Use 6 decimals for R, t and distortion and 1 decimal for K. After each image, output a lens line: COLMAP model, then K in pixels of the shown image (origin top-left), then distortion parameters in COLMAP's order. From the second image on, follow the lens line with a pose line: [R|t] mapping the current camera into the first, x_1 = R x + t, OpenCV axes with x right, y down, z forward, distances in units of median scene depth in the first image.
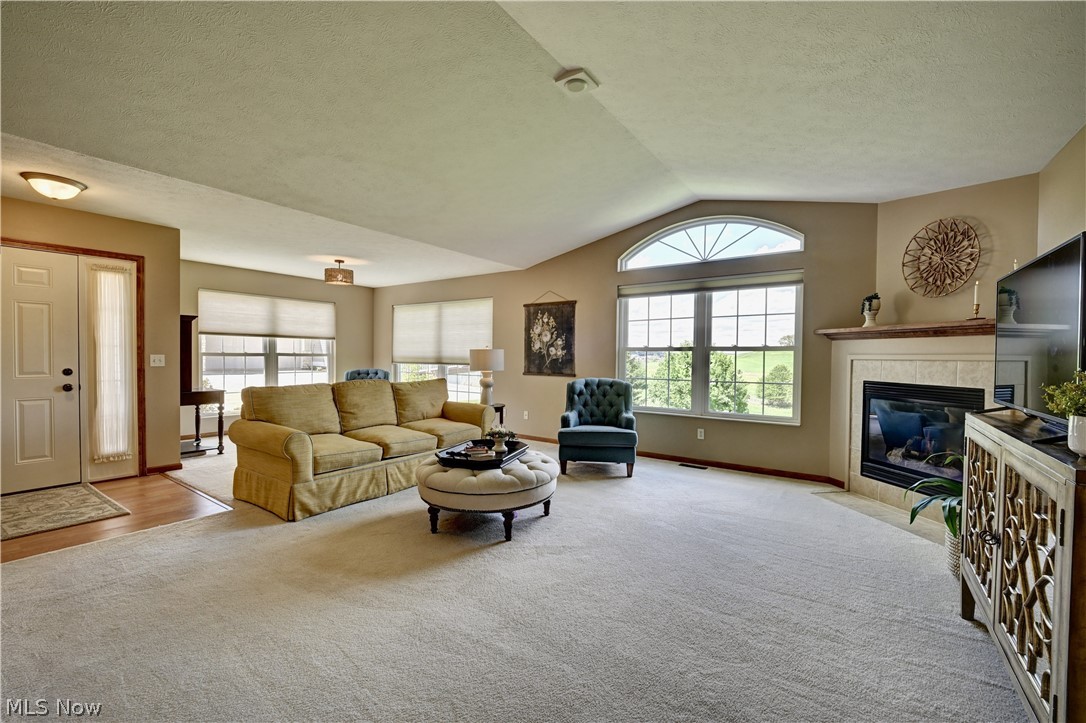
lens RADIAL K [[456.3, 0, 539.1], [0, 456.3, 367.5], [0, 0, 1]] dist [0.001393, -0.007916]
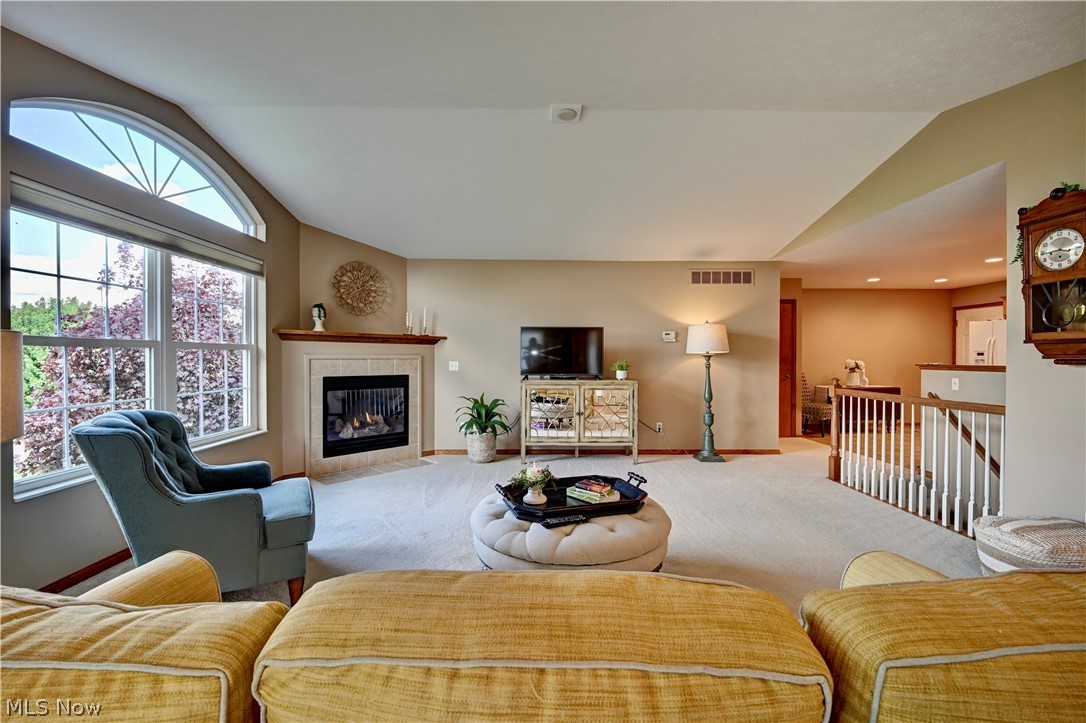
lens RADIAL K [[456.3, 0, 540.4], [0, 456.3, 364.2], [0, 0, 1]] dist [0.001393, -0.007916]
pose [[-0.591372, -0.021851, 0.806103, -0.452620], [0.013367, 0.999230, 0.036893, -0.031537], [-0.806288, 0.032593, -0.590624, 1.005212]]
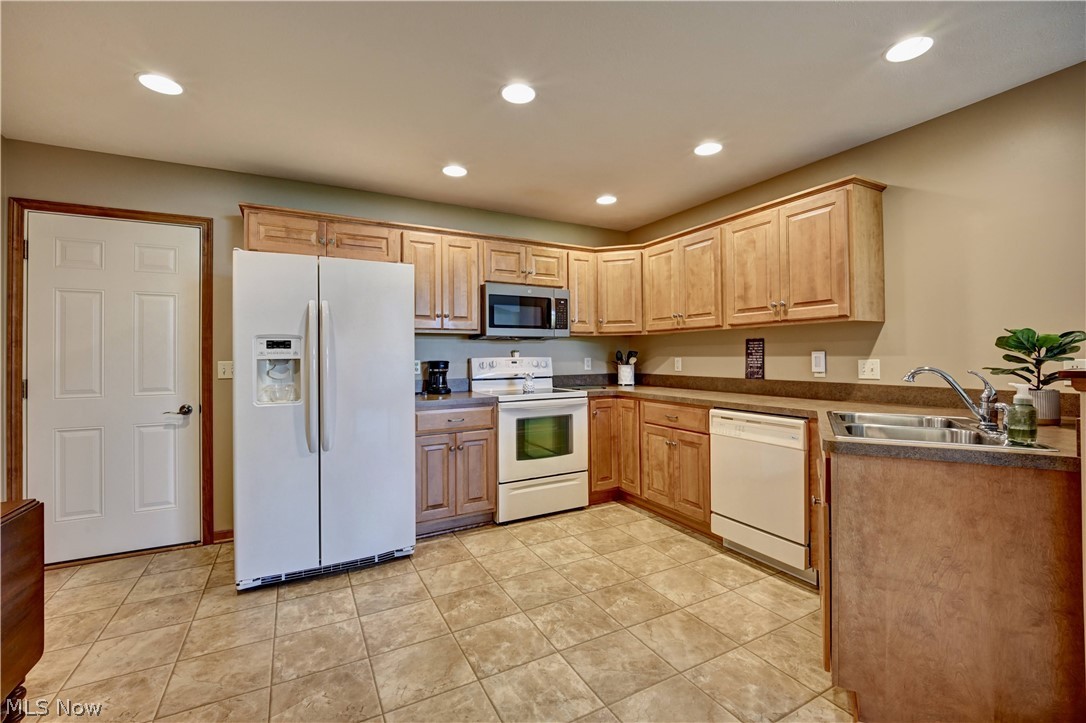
lens RADIAL K [[456.3, 0, 550.0], [0, 456.3, 350.4], [0, 0, 1]] dist [0.001393, -0.007916]
pose [[-0.449584, -0.016359, -0.893088, 0.166948], [-0.018221, 0.999792, -0.009141, 0.011340], [0.893052, 0.012164, -0.449788, -0.362258]]
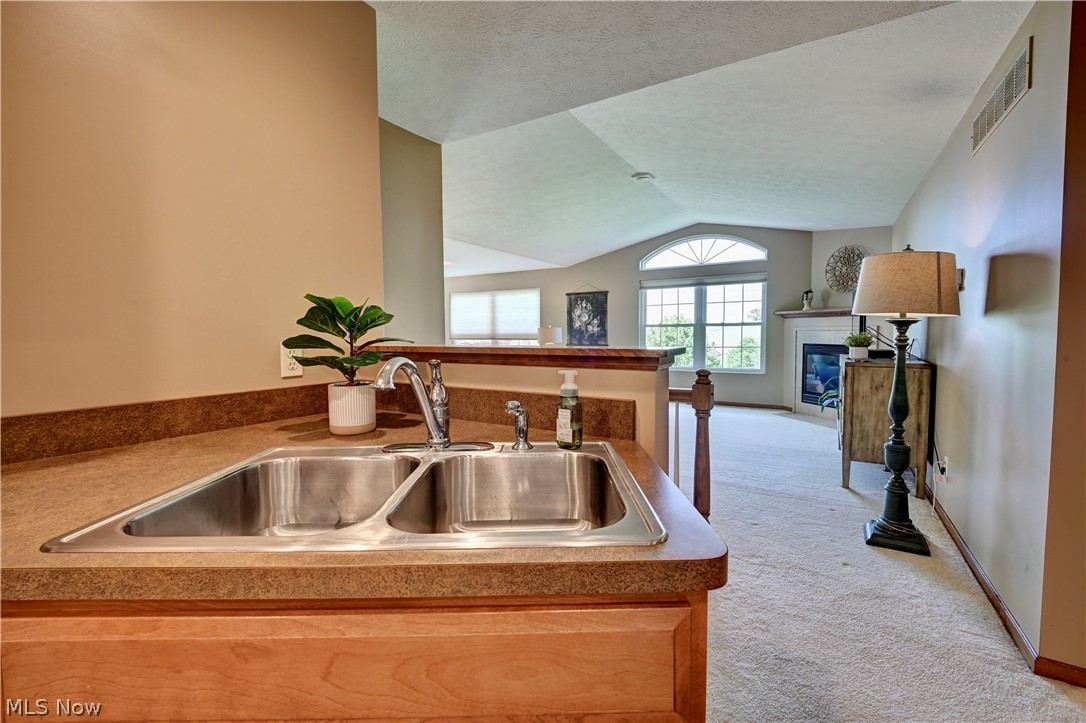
lens RADIAL K [[456.3, 0, 543.1], [0, 456.3, 358.4], [0, 0, 1]] dist [0.001393, -0.007916]
pose [[0.997844, -0.019483, 0.062673, -0.247762], [0.017502, 0.999335, 0.031998, 0.010868], [-0.063255, -0.030832, 0.997521, -0.445389]]
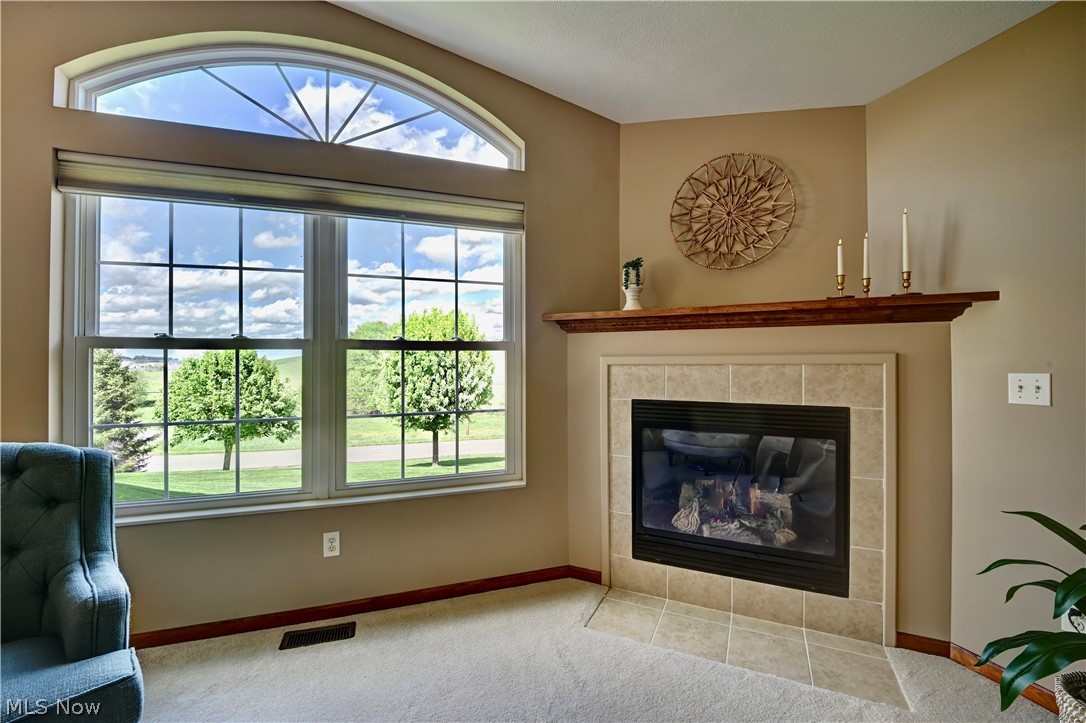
lens RADIAL K [[456.3, 0, 542.5], [0, 456.3, 359.6], [0, 0, 1]] dist [0.001393, -0.007916]
pose [[0.571627, -0.002441, 0.820510, 0.122657], [0.026366, 0.999534, -0.015394, -0.013797], [-0.820090, 0.030433, 0.571425, 0.609519]]
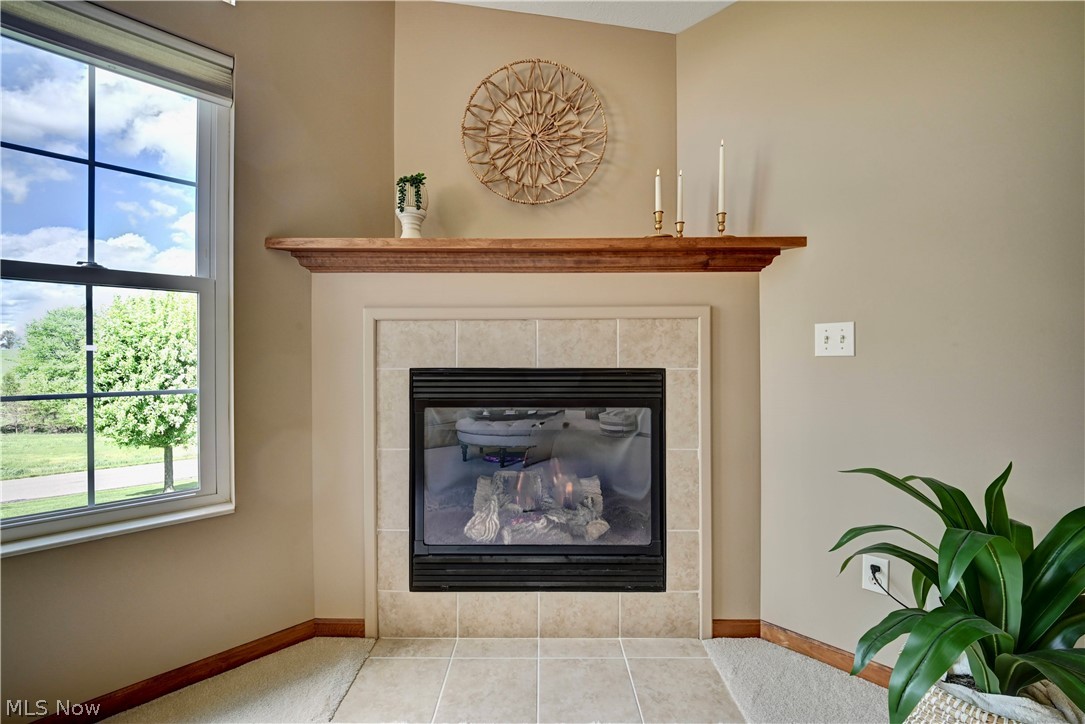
lens RADIAL K [[455.9, 0, 540.2], [0, 455.9, 362.0], [0, 0, 1]] dist [0.001393, -0.007916]
pose [[0.163876, -0.006755, 0.986458, 0.251684], [0.028628, 0.999588, 0.002089, 0.020989], [-0.986065, 0.027898, 0.164002, 0.655740]]
